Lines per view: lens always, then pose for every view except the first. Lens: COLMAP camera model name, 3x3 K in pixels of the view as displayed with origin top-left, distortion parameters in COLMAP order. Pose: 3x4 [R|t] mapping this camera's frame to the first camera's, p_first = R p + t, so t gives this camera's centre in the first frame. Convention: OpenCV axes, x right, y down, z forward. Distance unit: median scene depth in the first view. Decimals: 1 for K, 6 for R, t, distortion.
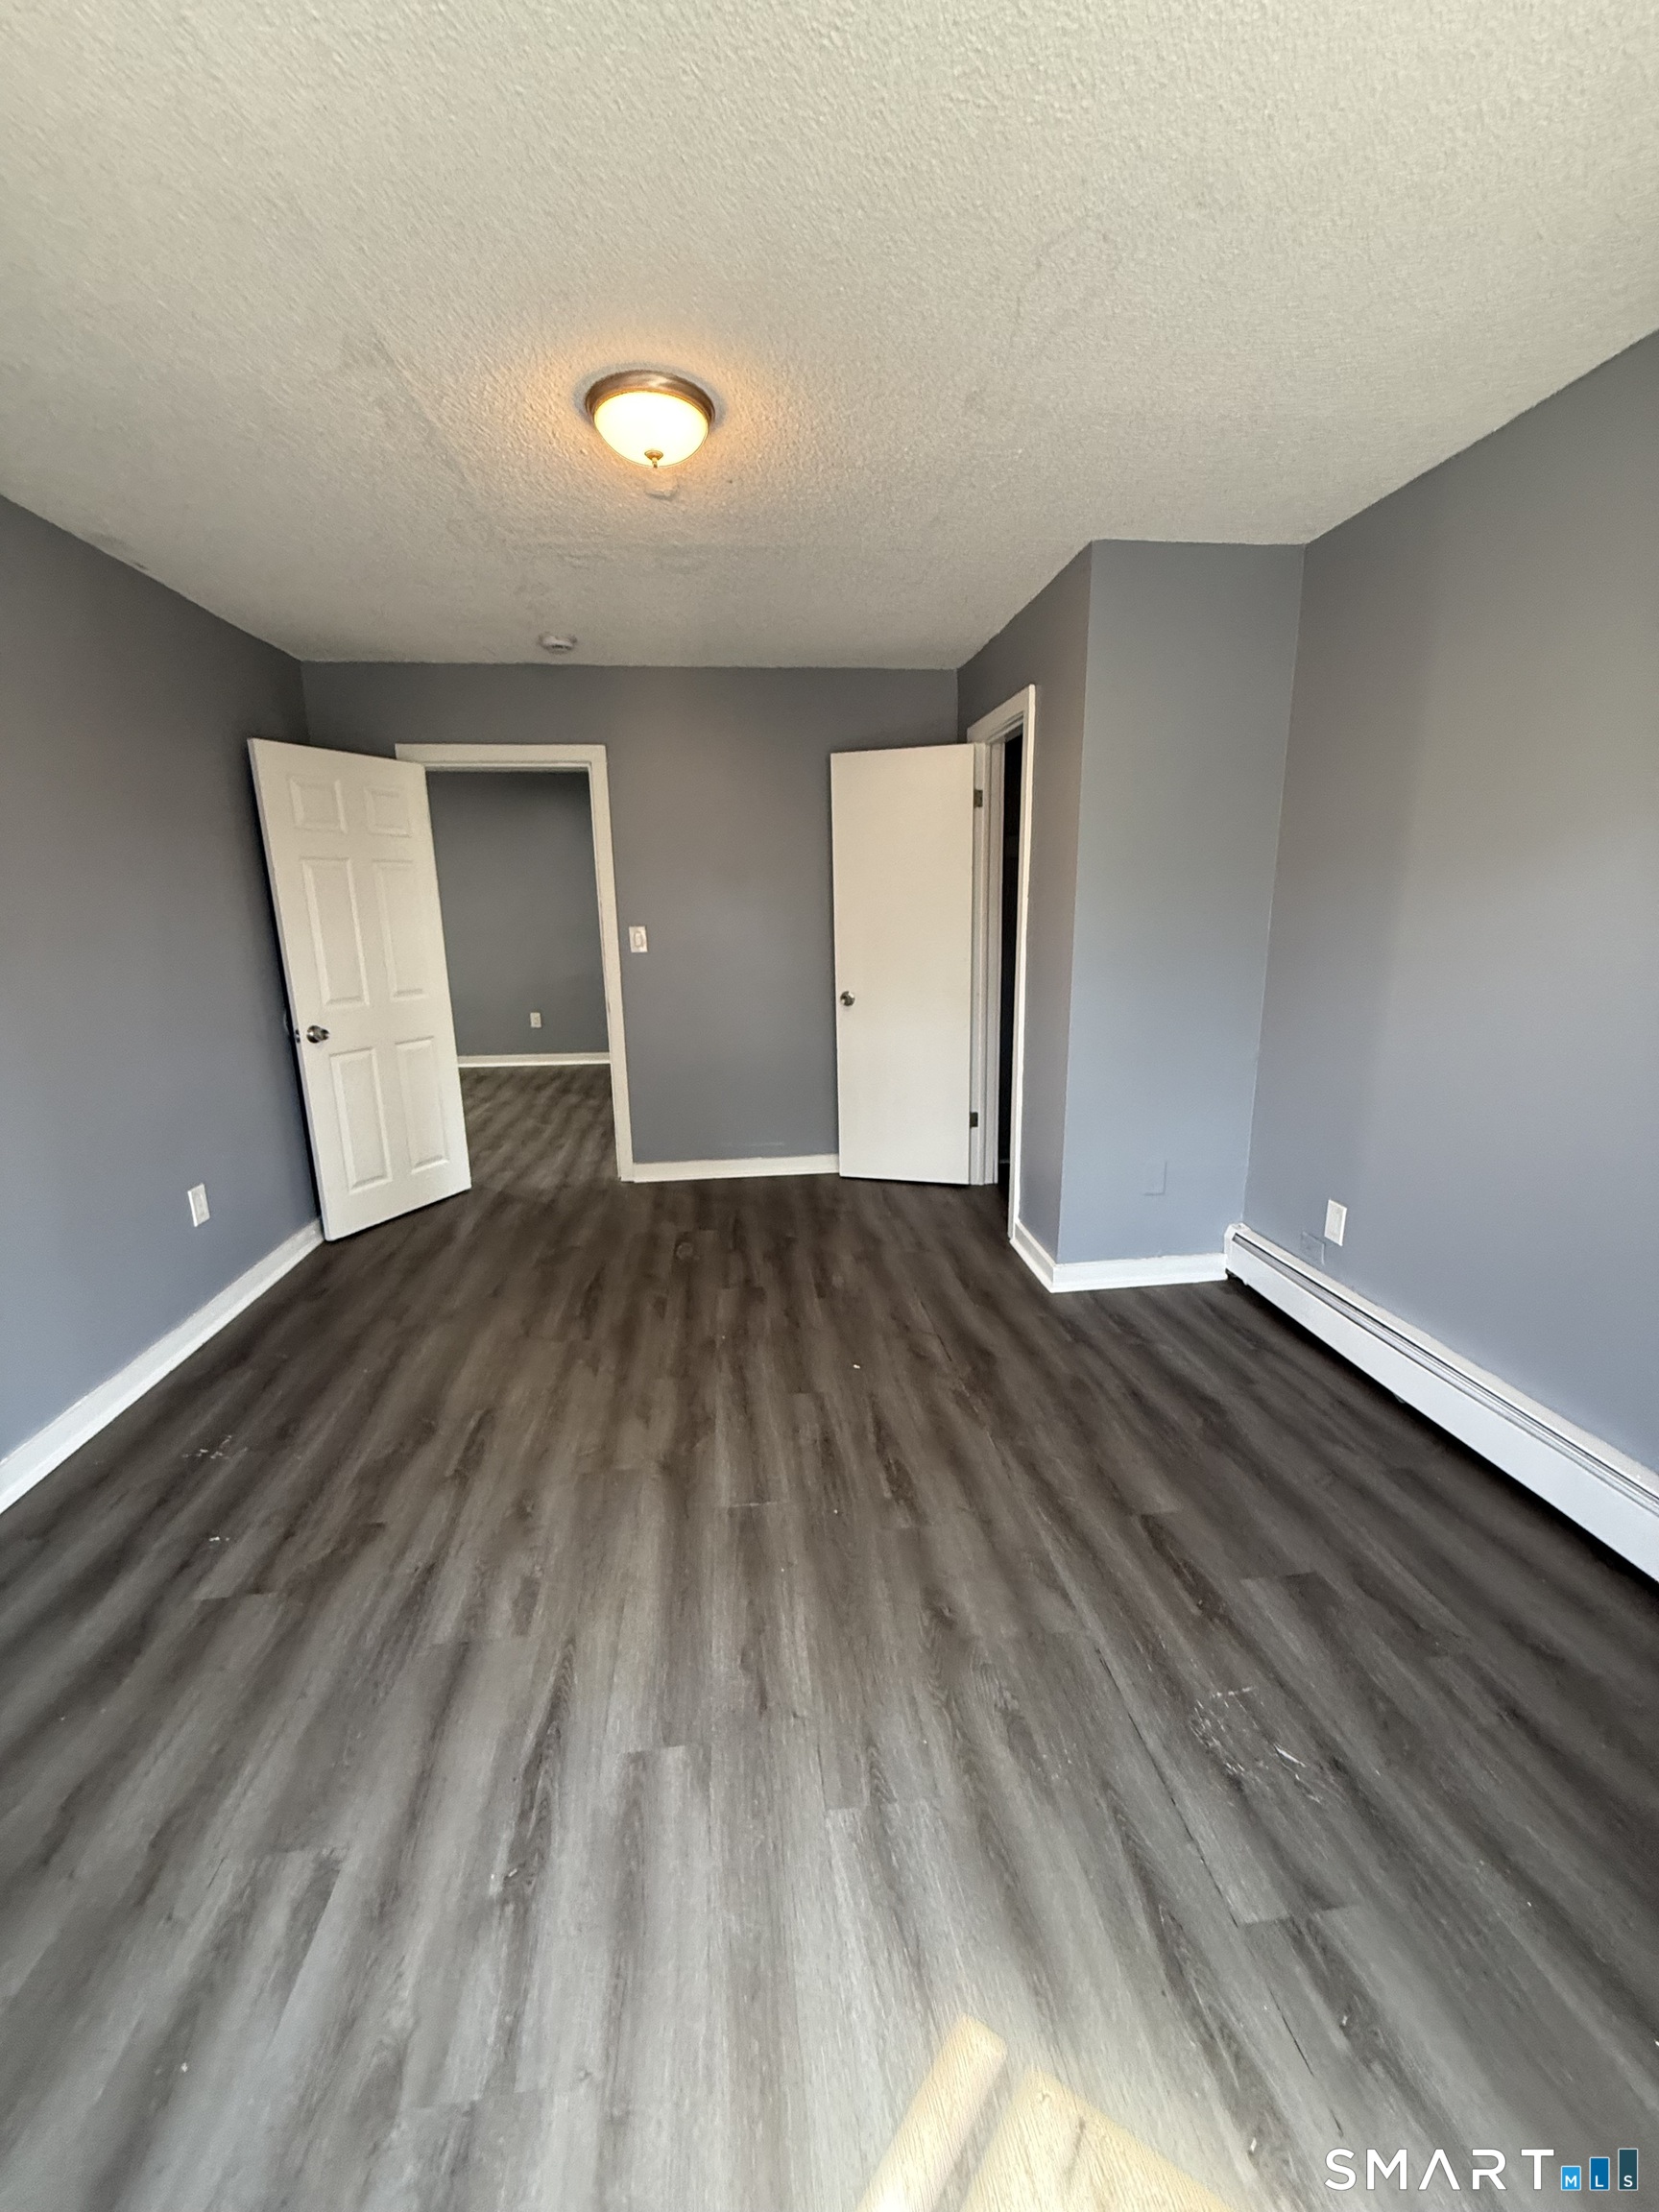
lens RADIAL K [[876.8, 0, 827.5], [0, 876.8, 1103.0], [0, 0, 1]] dist [0.001258, 0.000146]
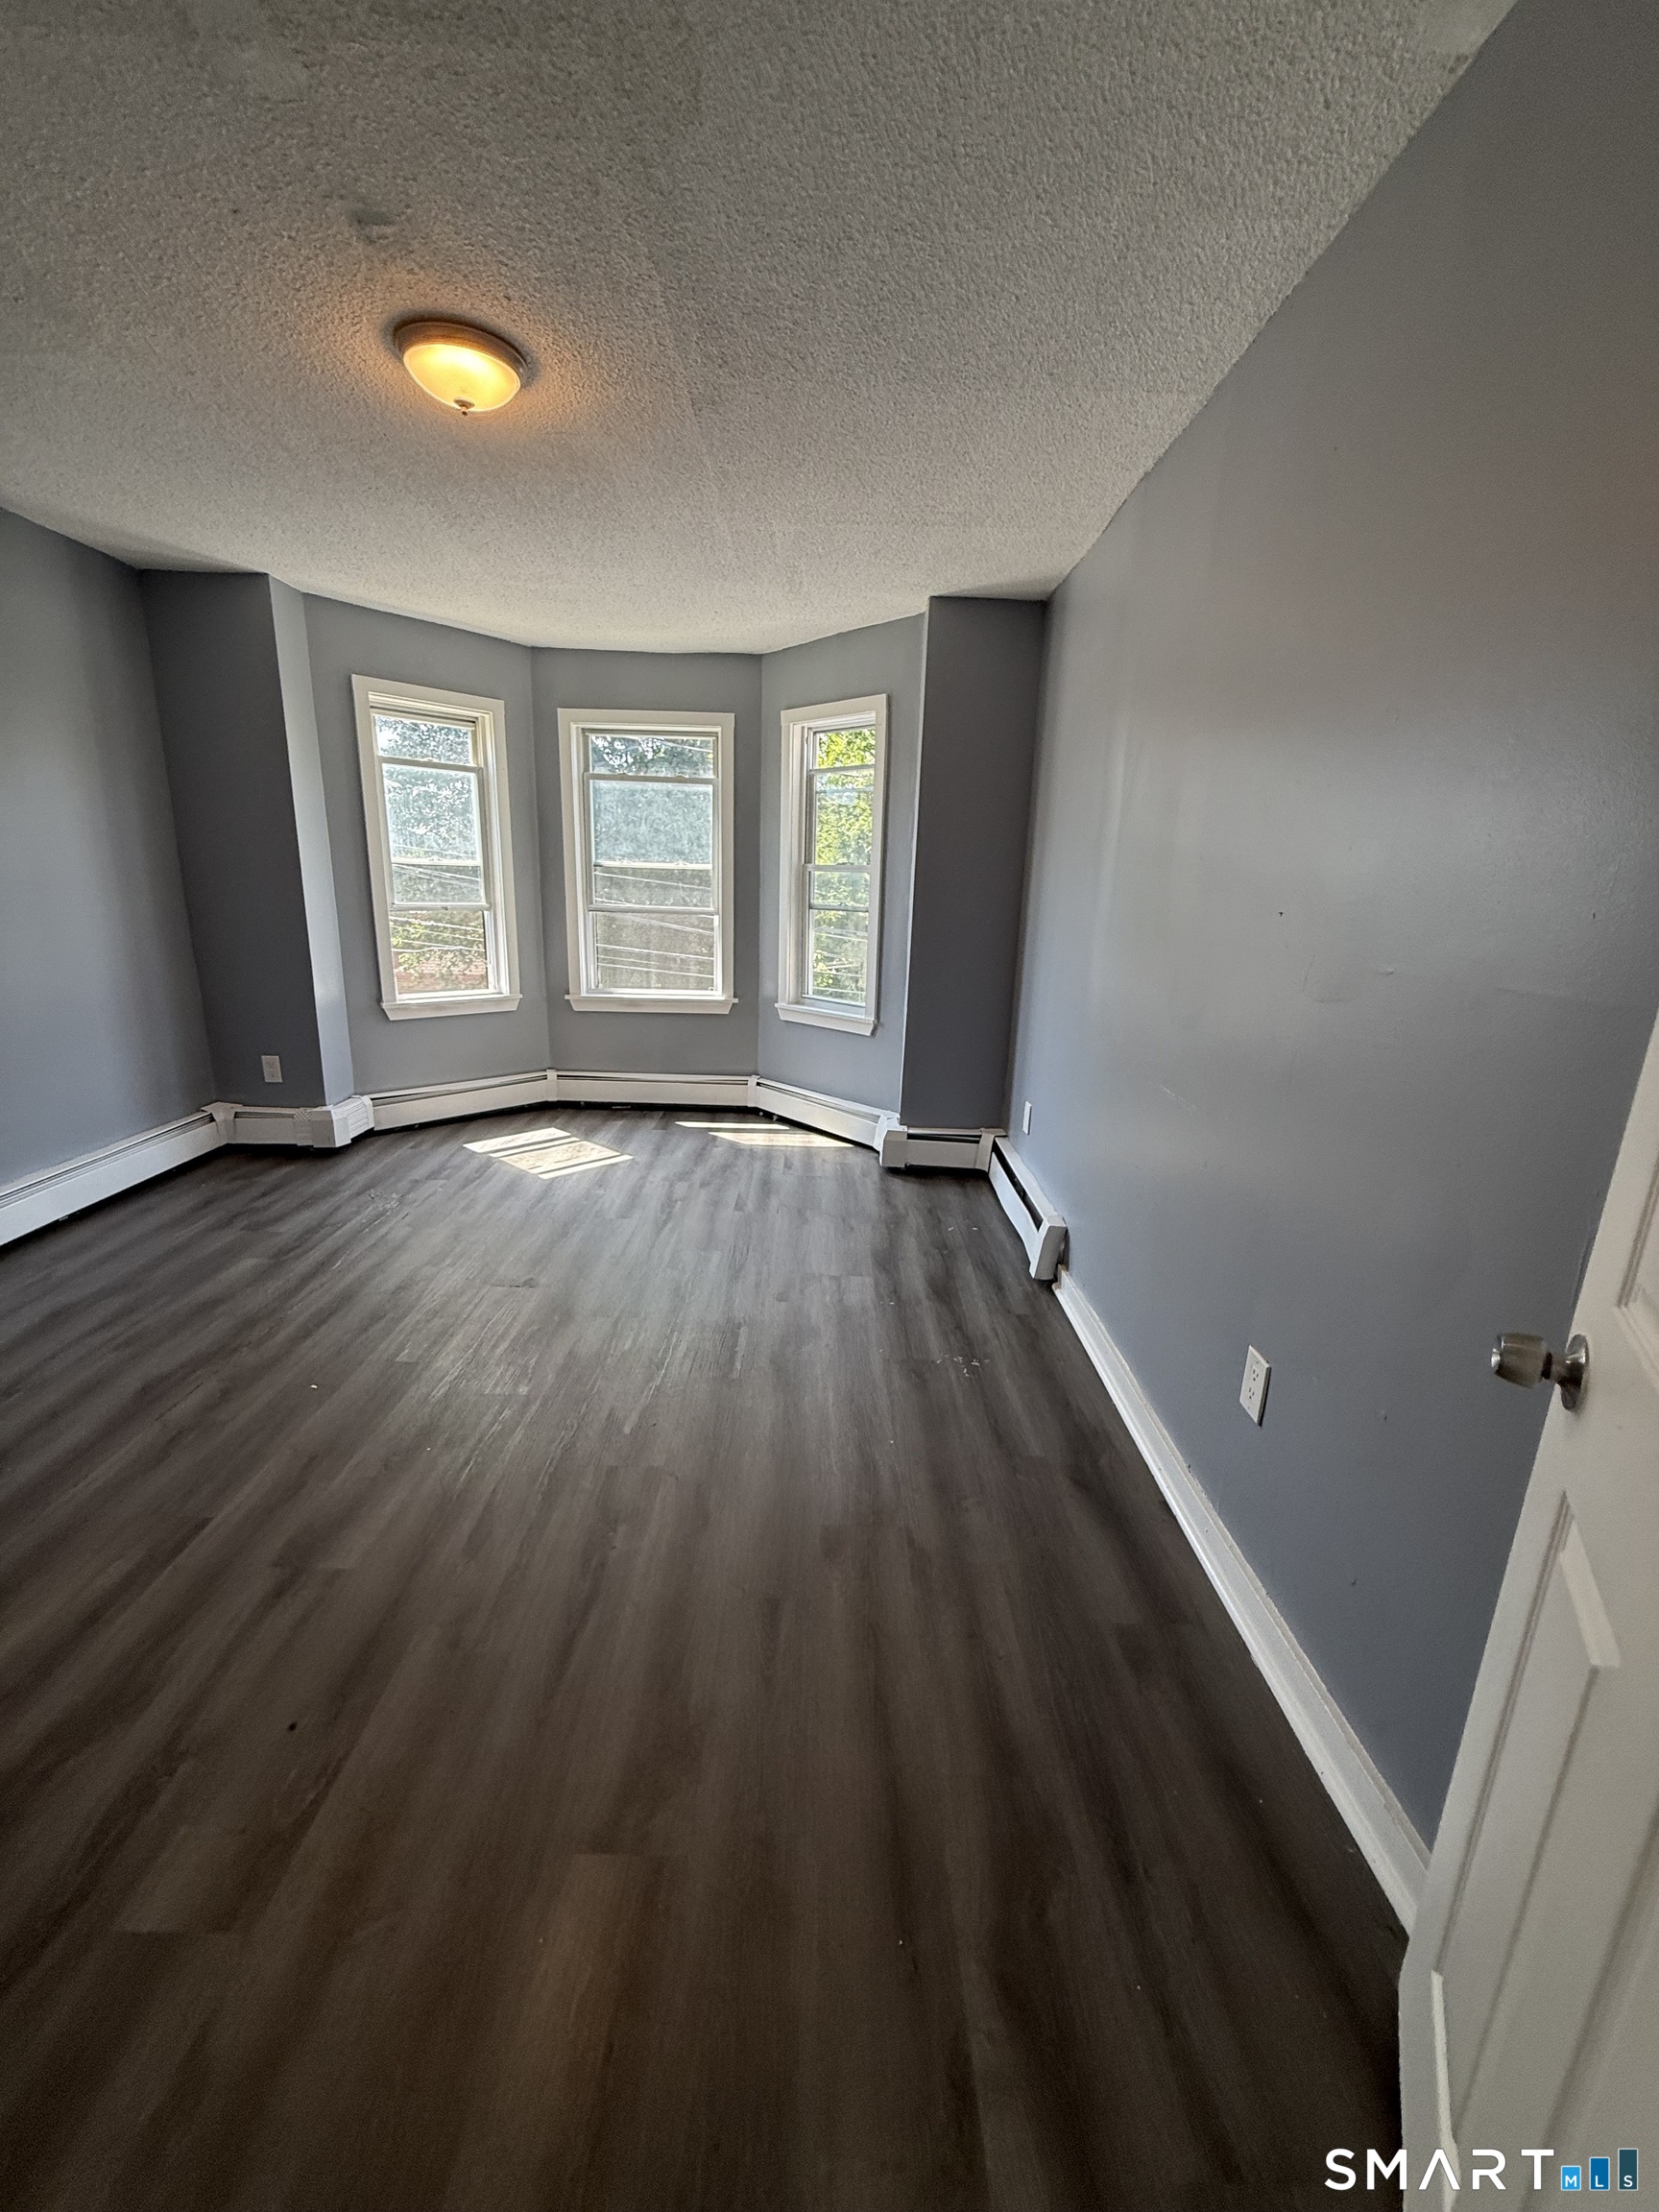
lens RADIAL K [[876.8, 0, 827.5], [0, 876.8, 1103.0], [0, 0, 1]] dist [0.001258, 0.000146]
pose [[-0.993649, -0.041160, 0.104730, -0.803433], [0.011163, 0.890059, 0.455709, -0.488575], [-0.111973, 0.453983, -0.883946, 2.333585]]
